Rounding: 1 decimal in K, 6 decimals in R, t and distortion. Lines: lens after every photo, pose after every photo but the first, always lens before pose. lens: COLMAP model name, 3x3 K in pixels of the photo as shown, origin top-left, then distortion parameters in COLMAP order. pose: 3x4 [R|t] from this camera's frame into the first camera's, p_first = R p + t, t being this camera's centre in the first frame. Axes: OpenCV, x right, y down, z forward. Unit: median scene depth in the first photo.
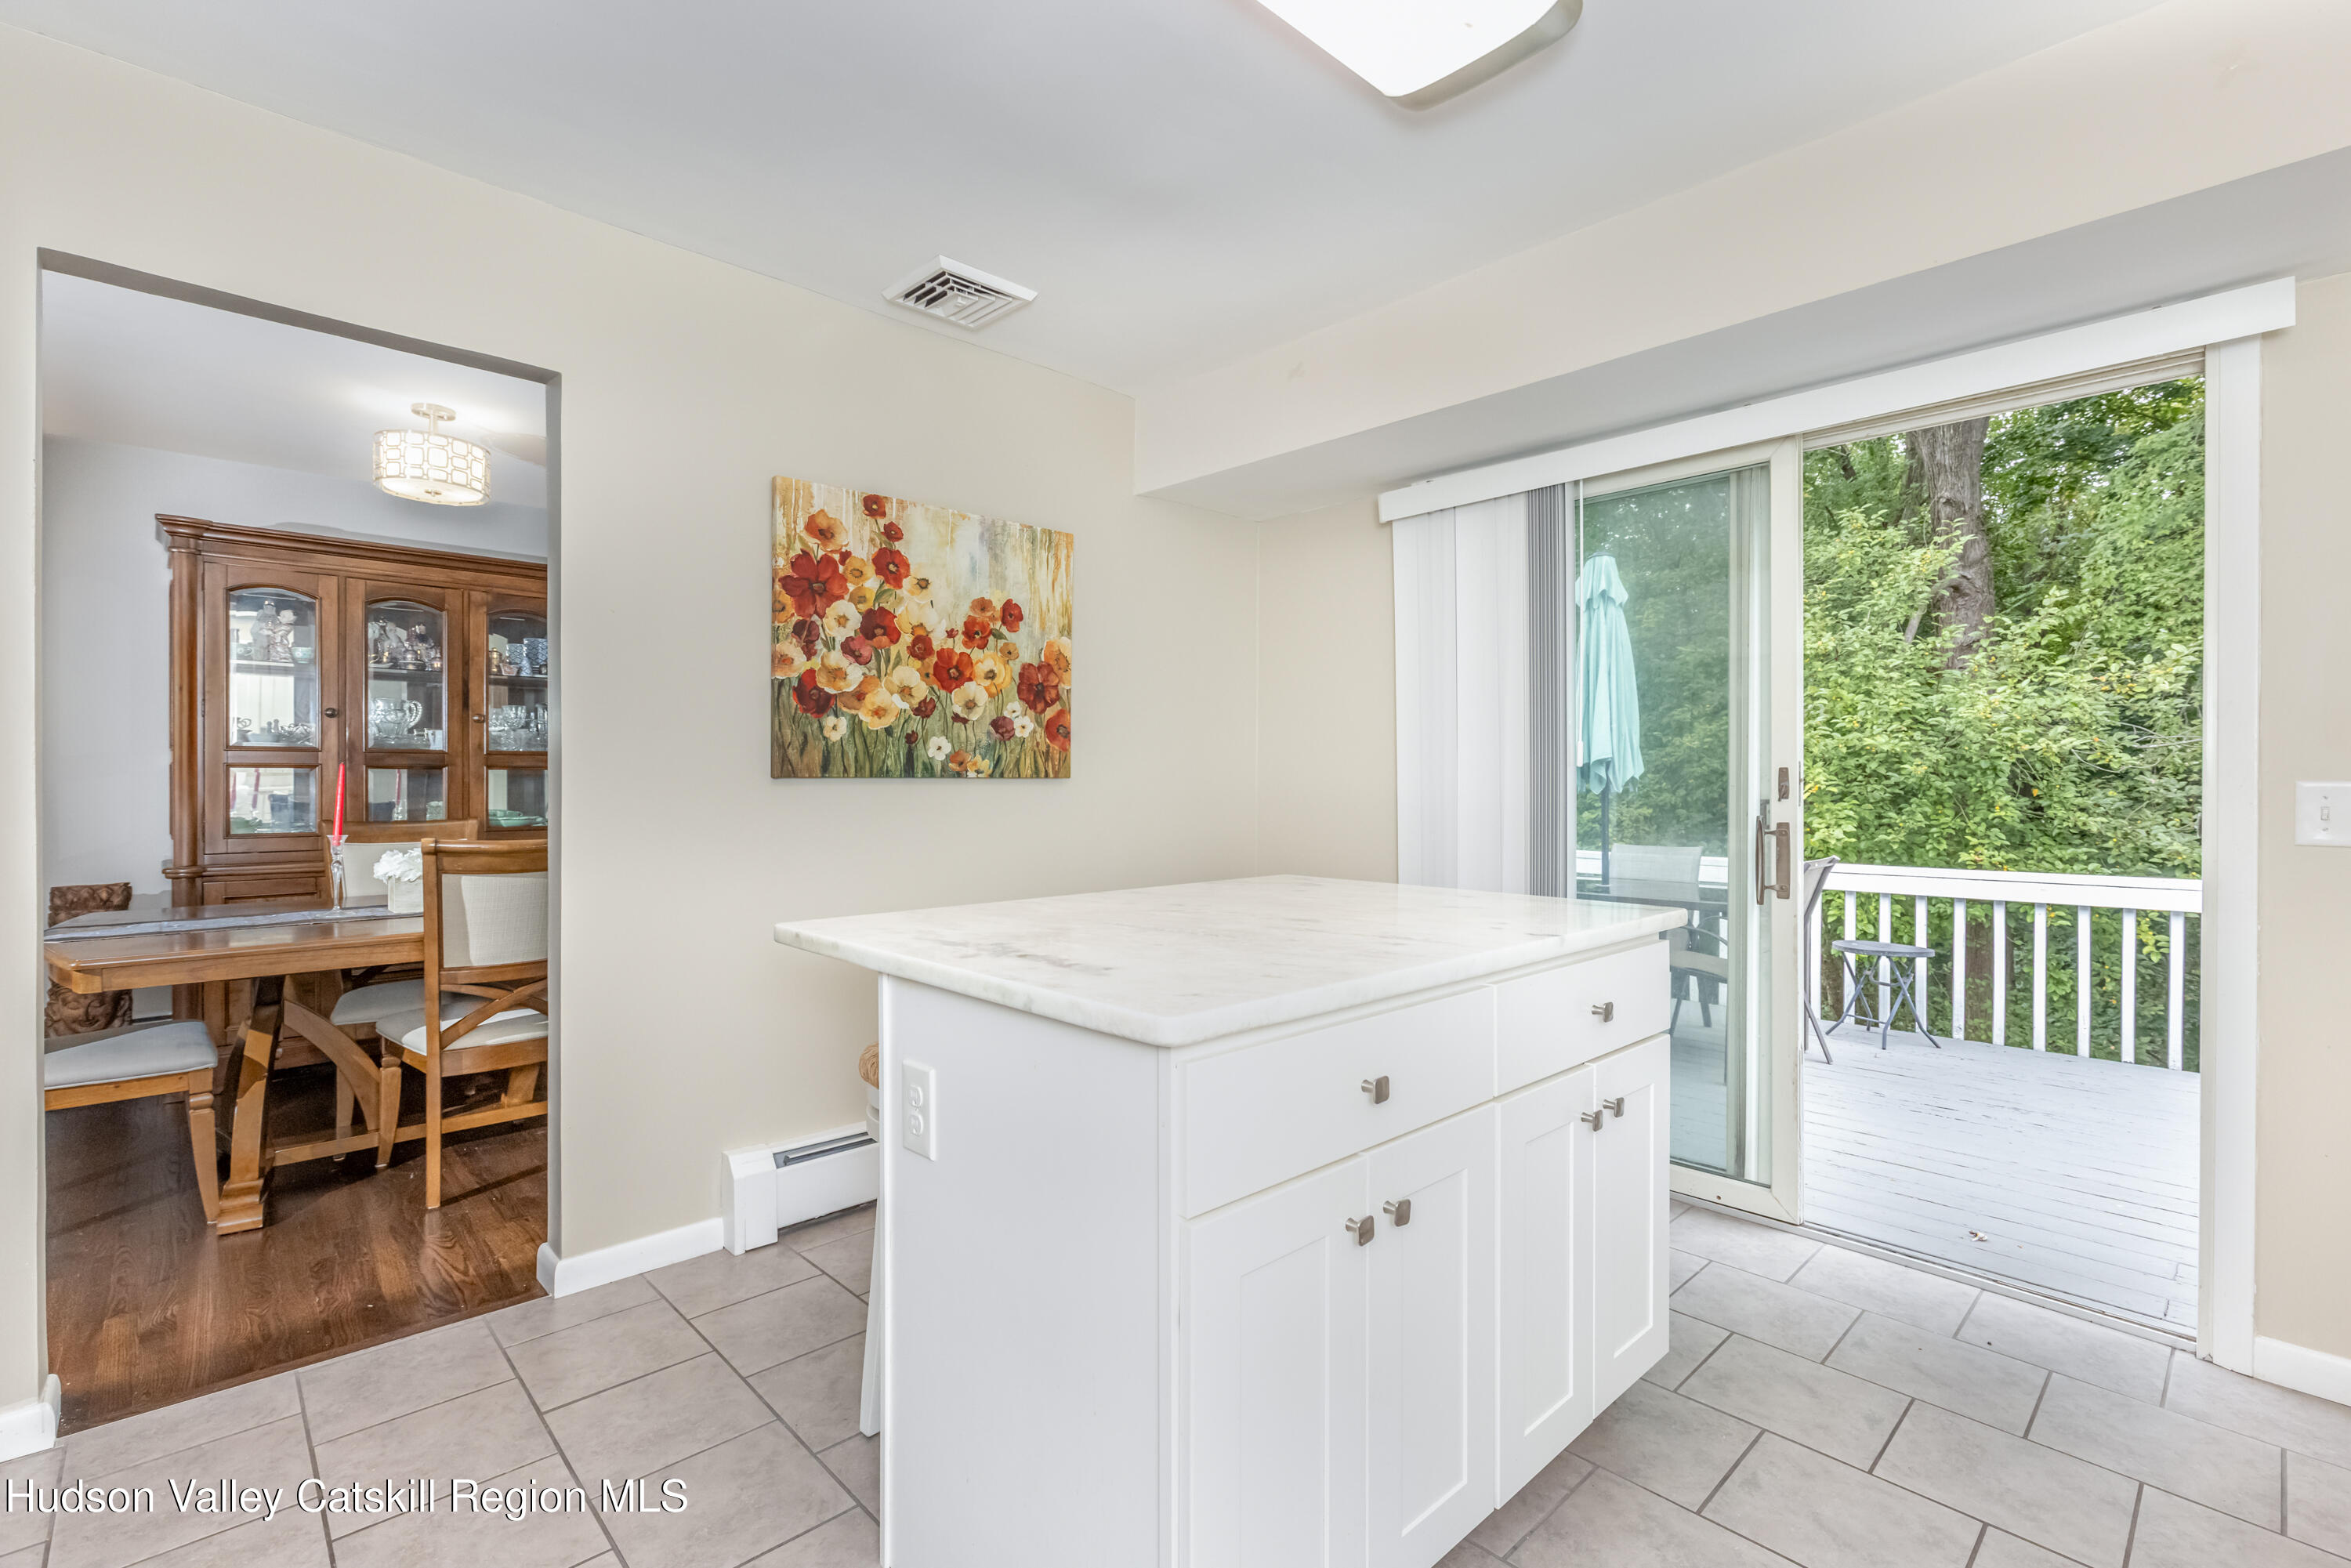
lens RADIAL K [[1062.3, 0, 1188.8], [0, 1062.3, 789.8], [0, 0, 1]] dist [0.012819, -0.005162]
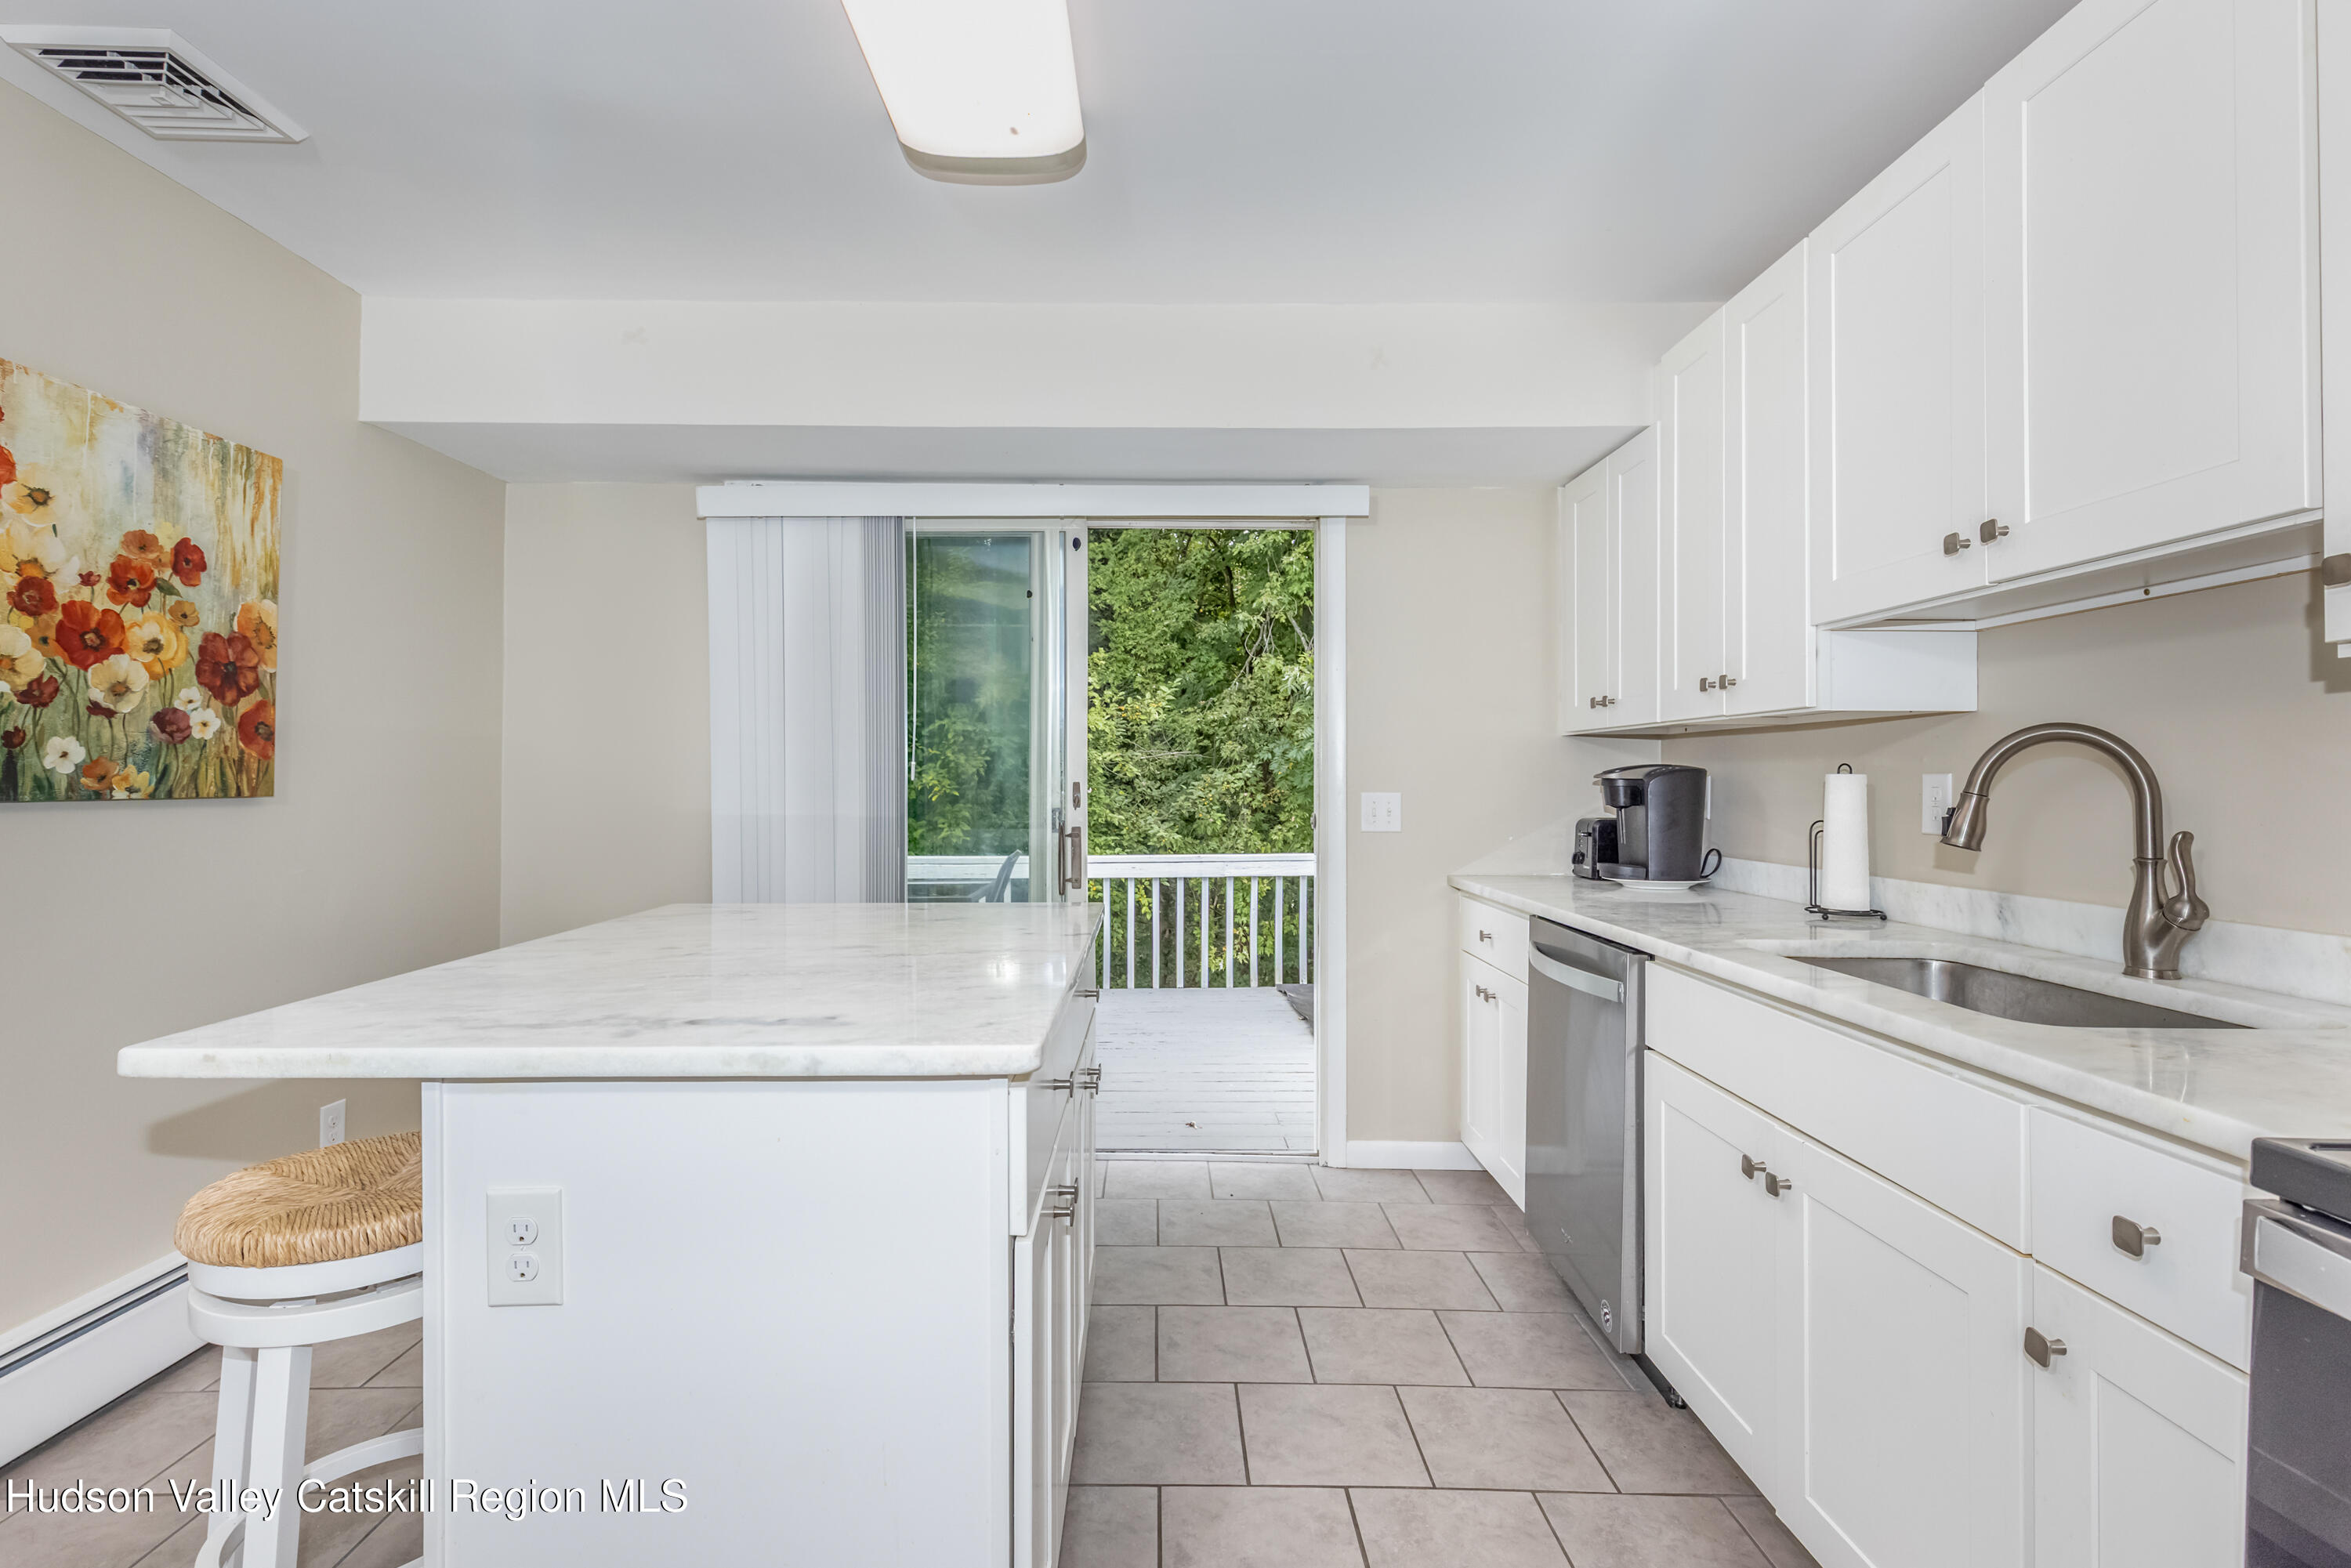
lens RADIAL K [[1062.3, 0, 1196.4], [0, 1062.3, 775.8], [0, 0, 1]] dist [0.012819, -0.005162]
pose [[0.685345, 0.001225, 0.728217, -0.229639], [0.010573, 0.999876, -0.011632, -0.011260], [-0.728142, 0.015671, 0.685247, 0.055576]]
